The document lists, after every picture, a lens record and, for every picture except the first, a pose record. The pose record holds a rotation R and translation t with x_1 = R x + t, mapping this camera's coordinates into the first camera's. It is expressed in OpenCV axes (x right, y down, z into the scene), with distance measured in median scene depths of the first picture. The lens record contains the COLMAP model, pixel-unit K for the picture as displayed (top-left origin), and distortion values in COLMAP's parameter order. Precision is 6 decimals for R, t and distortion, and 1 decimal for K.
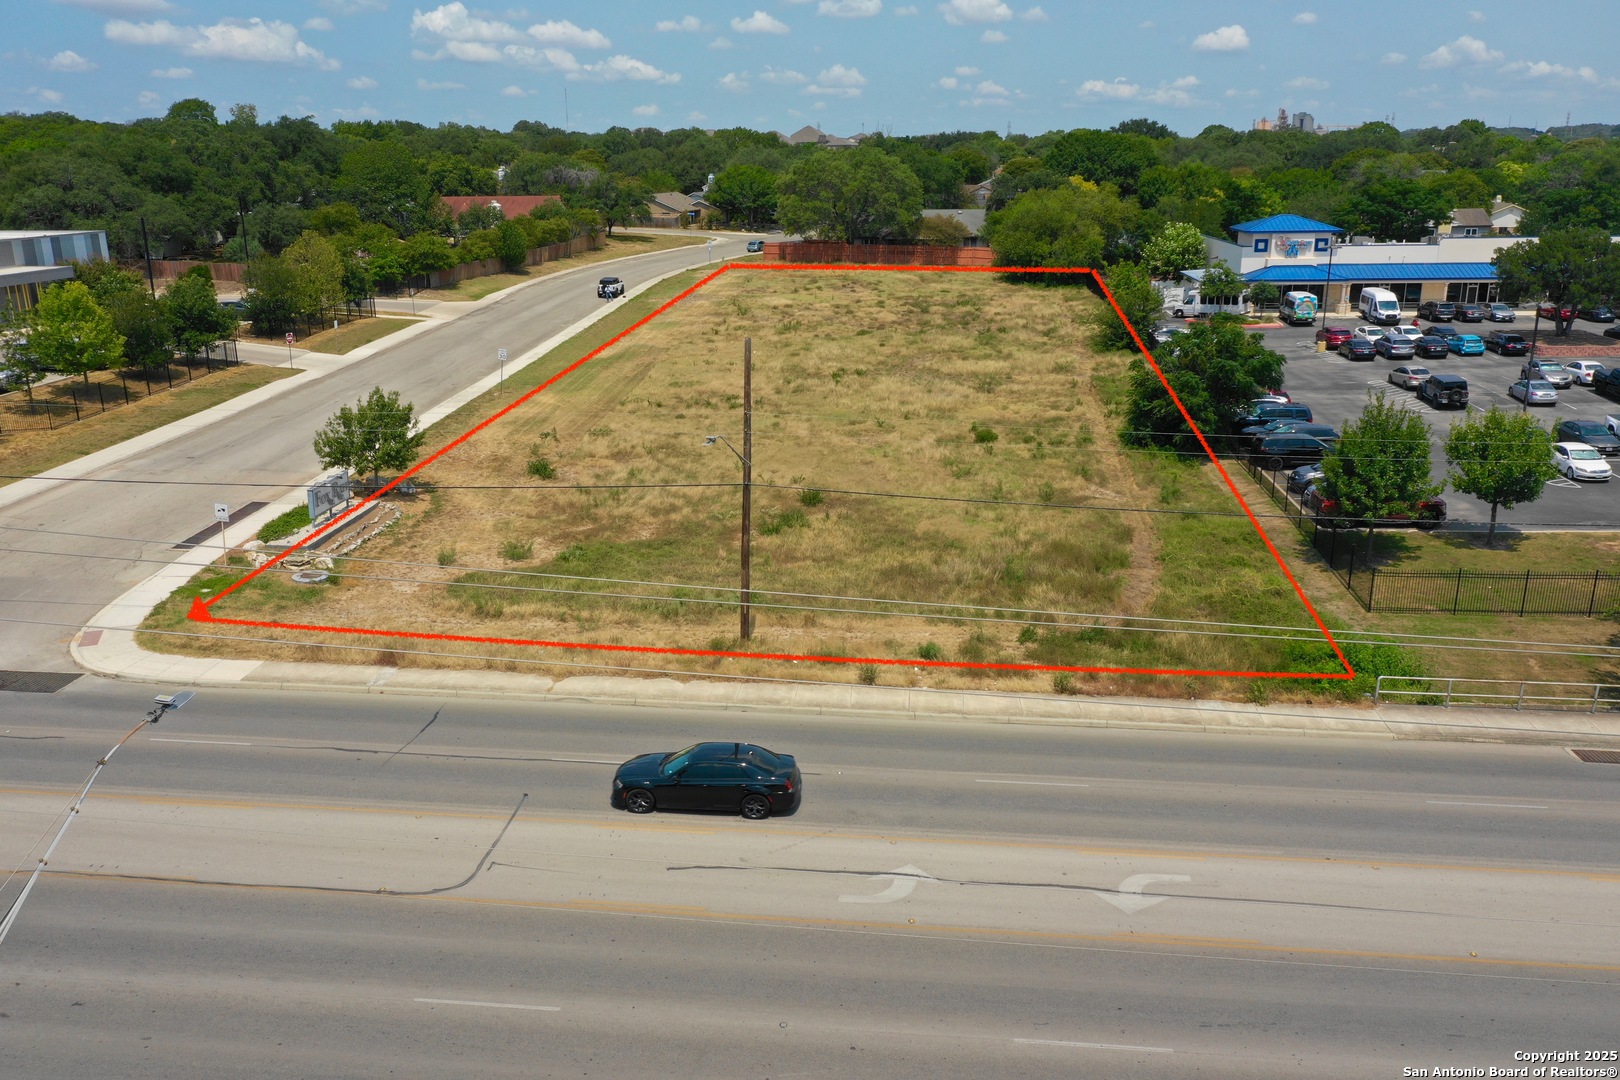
lens RADIAL K [[1273.8, 0, 809.0], [0, 1273.8, 543.0], [0, 0, 1]] dist [0.010564, 0.004639]
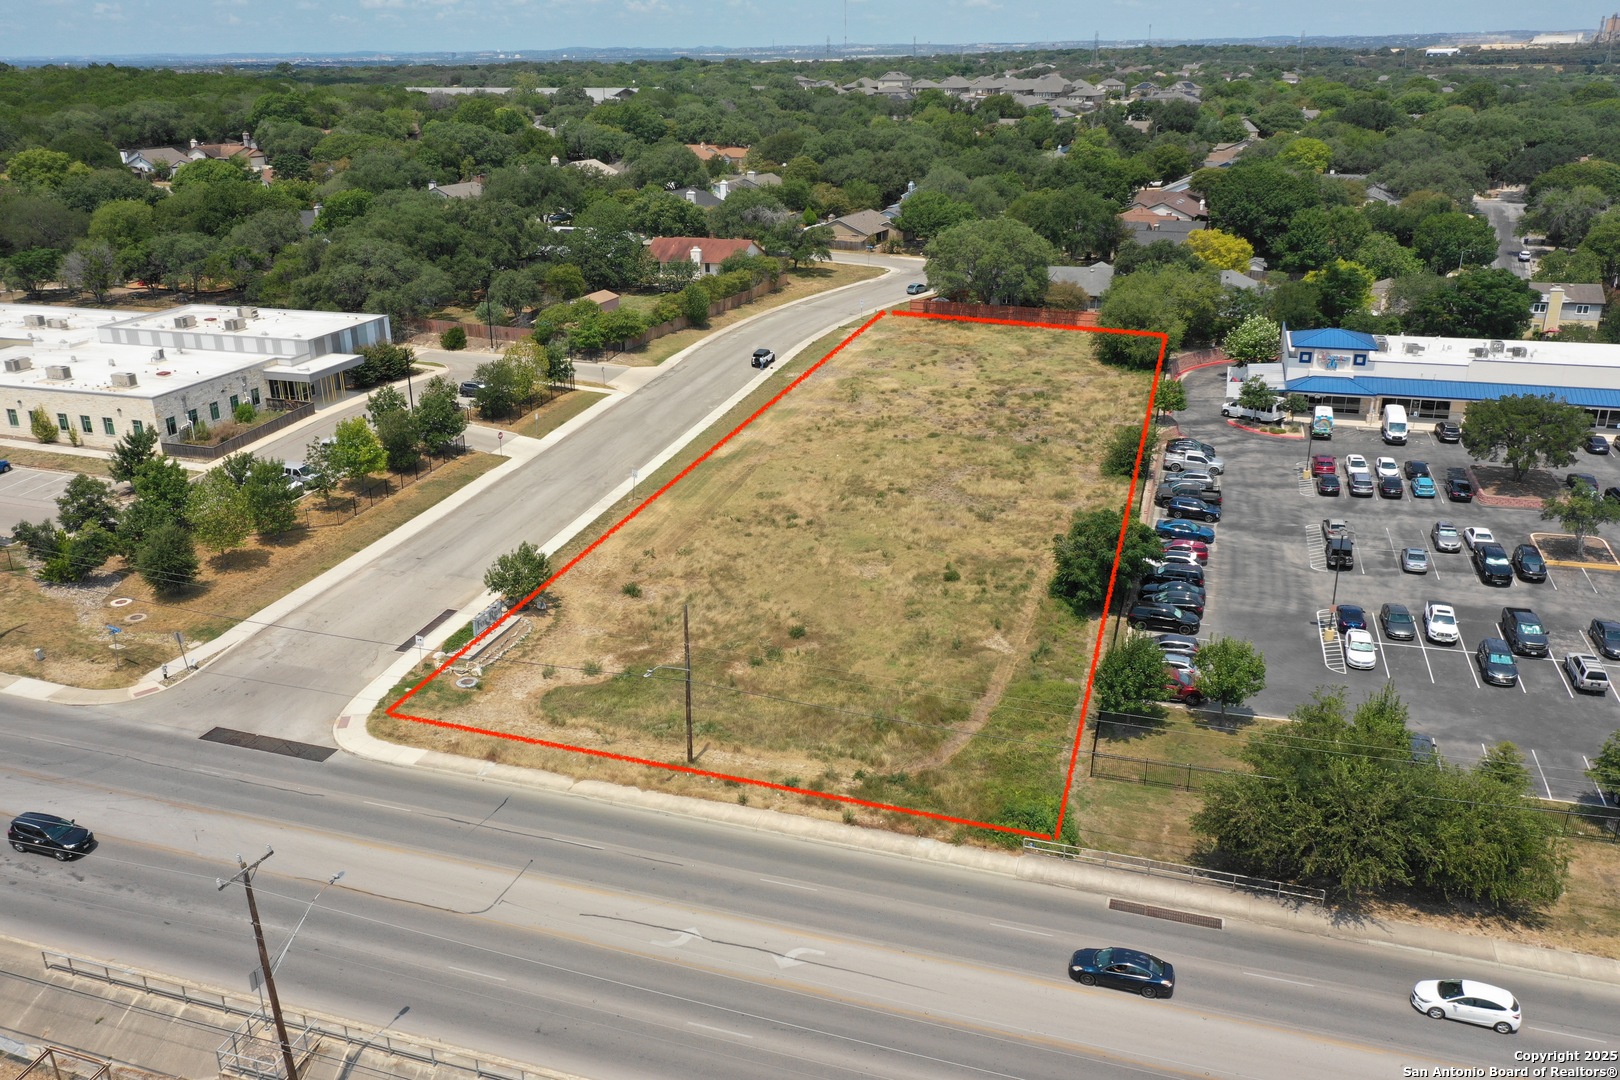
lens RADIAL K [[1273.8, 0, 810.7], [0, 1273.8, 541.9], [0, 0, 1]] dist [0.010564, 0.004639]
pose [[0.978407, 0.072695, -0.193482, 0.267423], [-0.058237, 0.995140, 0.079400, -0.232926], [0.198314, -0.066417, 0.977886, -0.397773]]
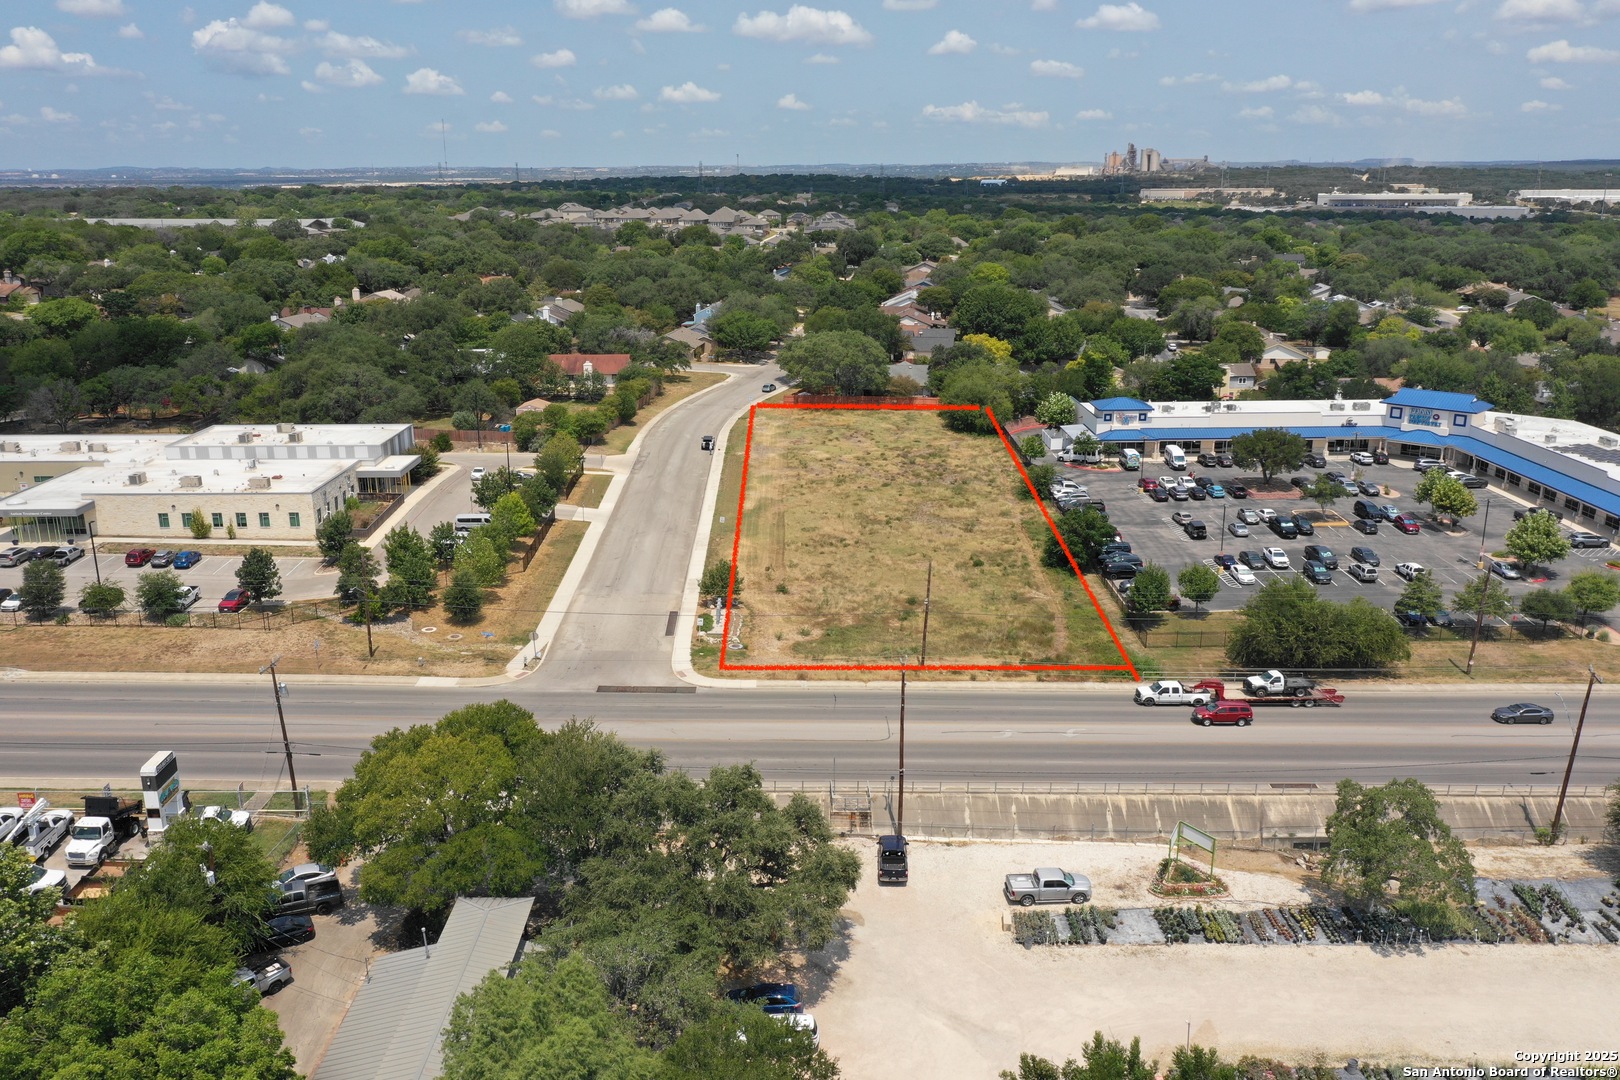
lens RADIAL K [[1273.8, 0, 806.3], [0, 1273.8, 536.3], [0, 0, 1]] dist [0.010564, 0.004639]
pose [[0.995152, -0.023289, 0.095556, -0.354893], [0.024921, 0.999563, -0.015917, -0.106370], [-0.095144, 0.018221, 0.995297, -1.092823]]
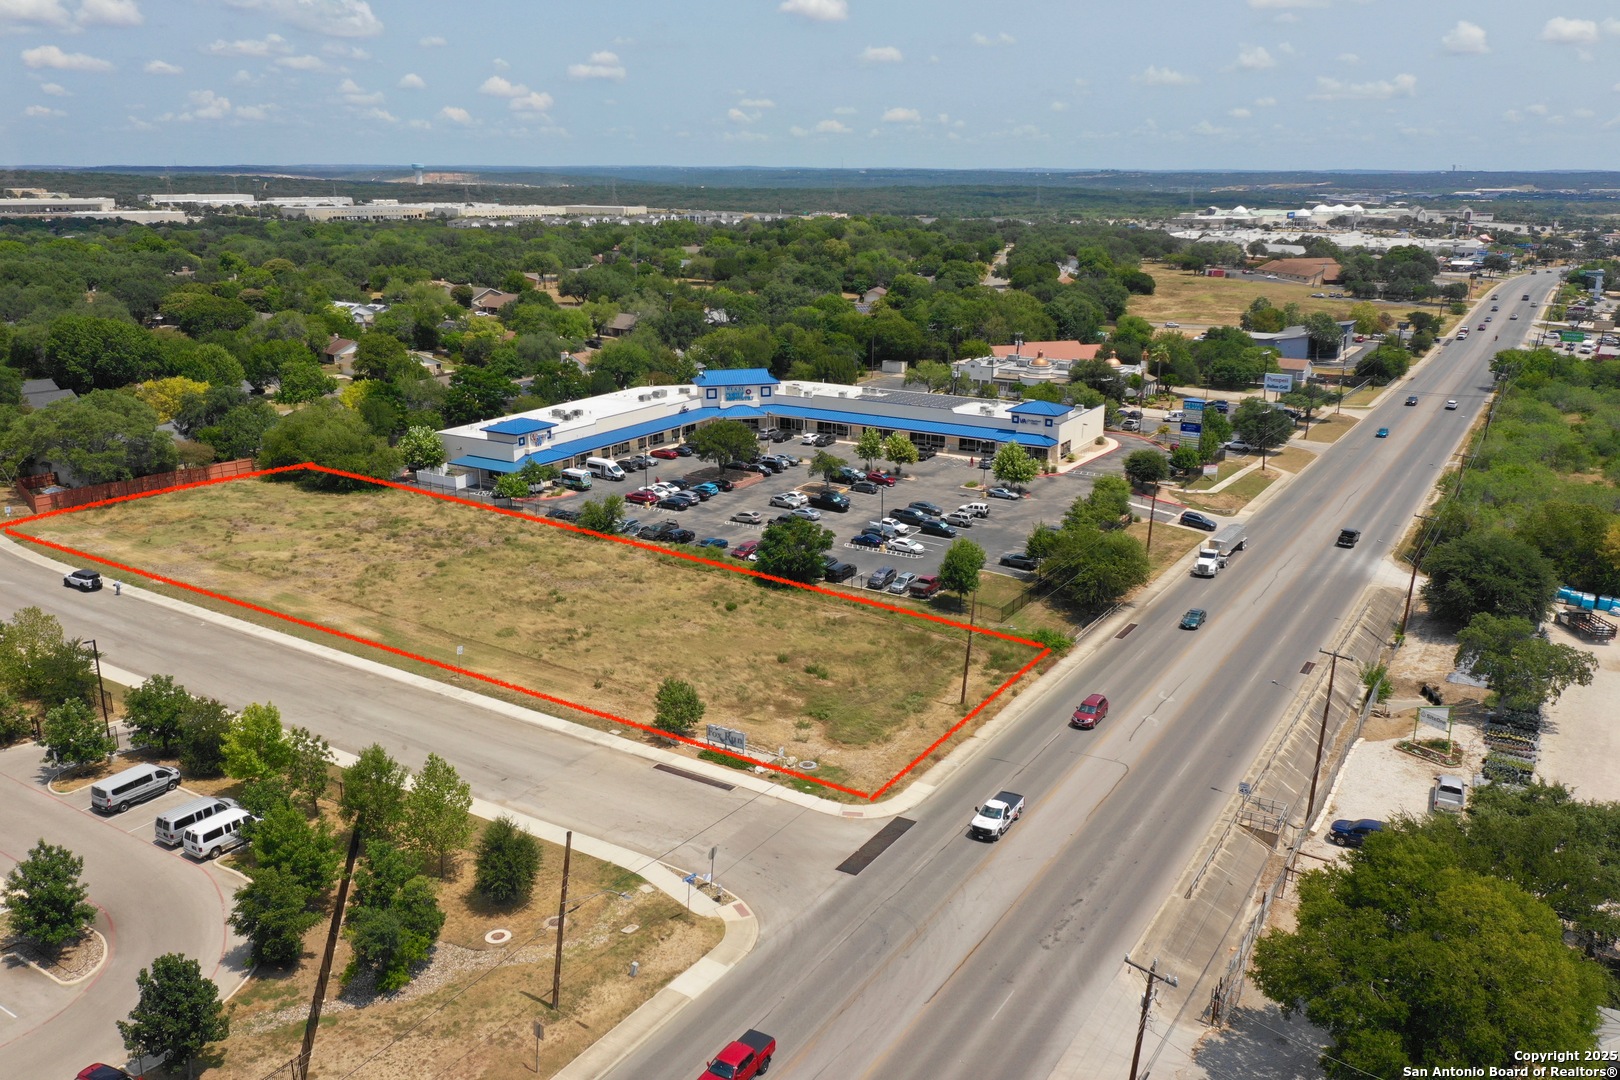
lens RADIAL K [[1273.8, 0, 796.7], [0, 1273.8, 543.6], [0, 0, 1]] dist [0.010564, 0.004639]
pose [[0.444765, -0.239700, 0.862977, -1.469080], [0.254950, 0.957545, 0.134570, -0.416307], [-0.858595, 0.160164, 0.486993, 0.002317]]
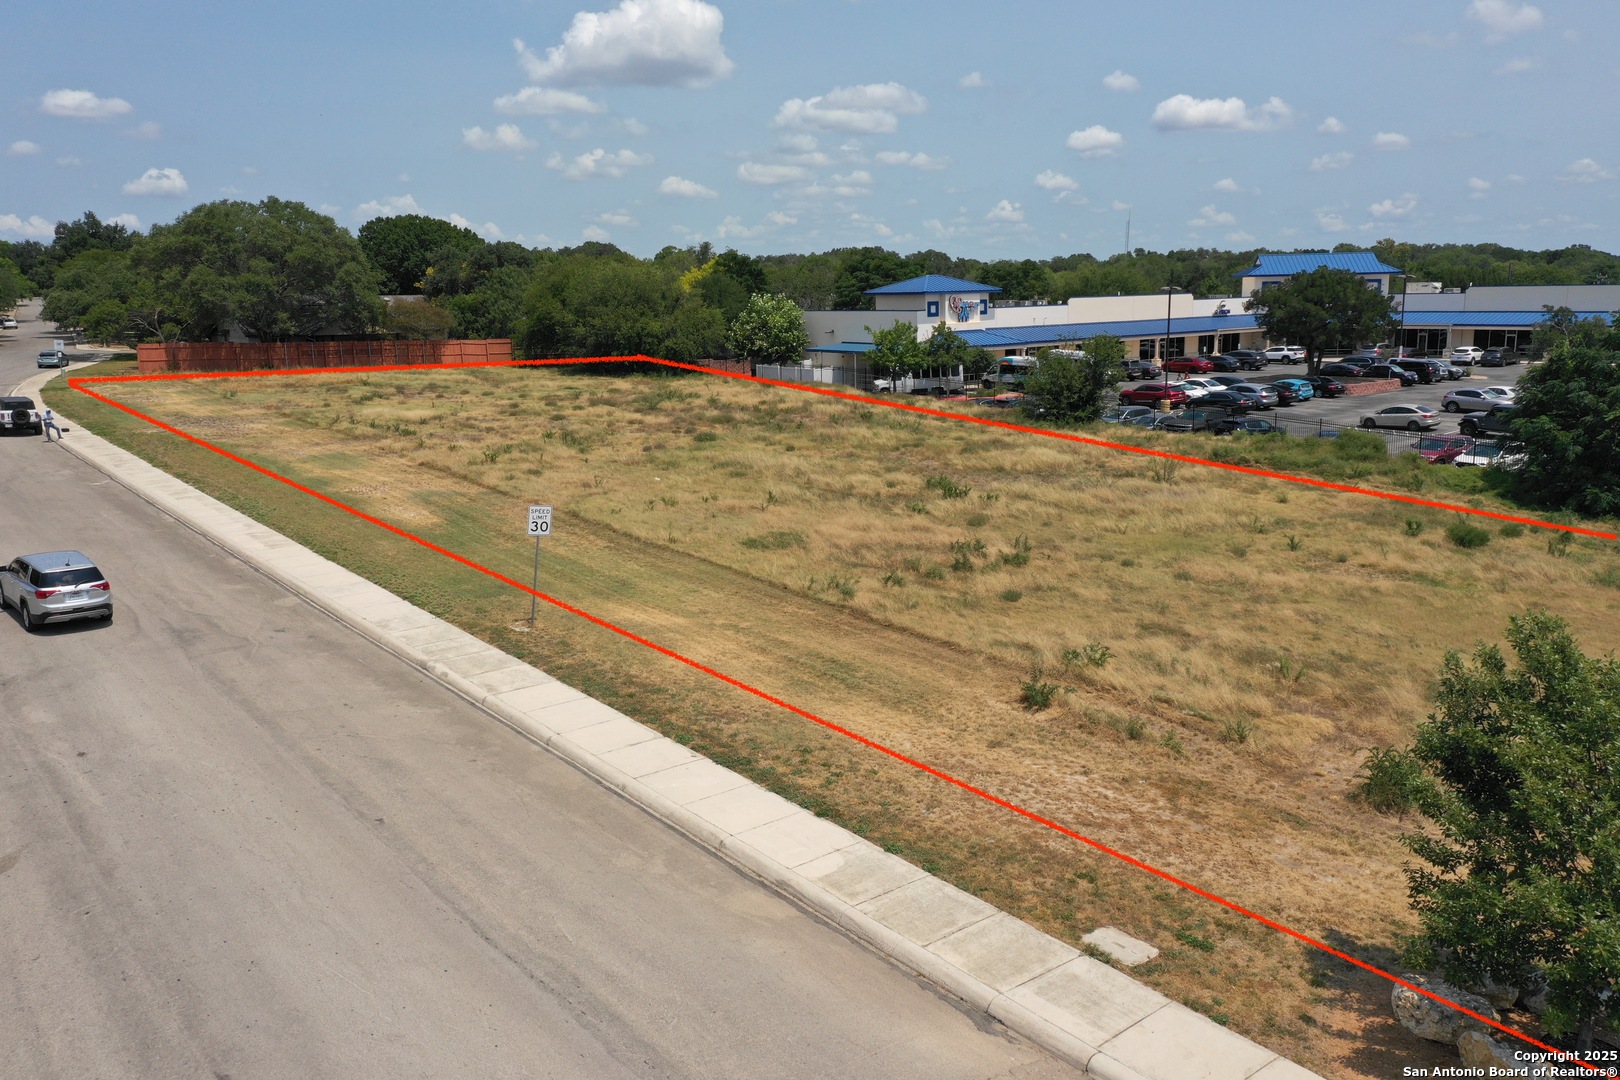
lens RADIAL K [[1273.8, 0, 807.8], [0, 1273.8, 546.9], [0, 0, 1]] dist [0.010564, 0.004639]
pose [[0.726333, -0.140398, 0.672851, -0.517516], [0.209155, 0.977640, -0.021784, -0.137552], [-0.654748, 0.156553, 0.739457, 0.800587]]
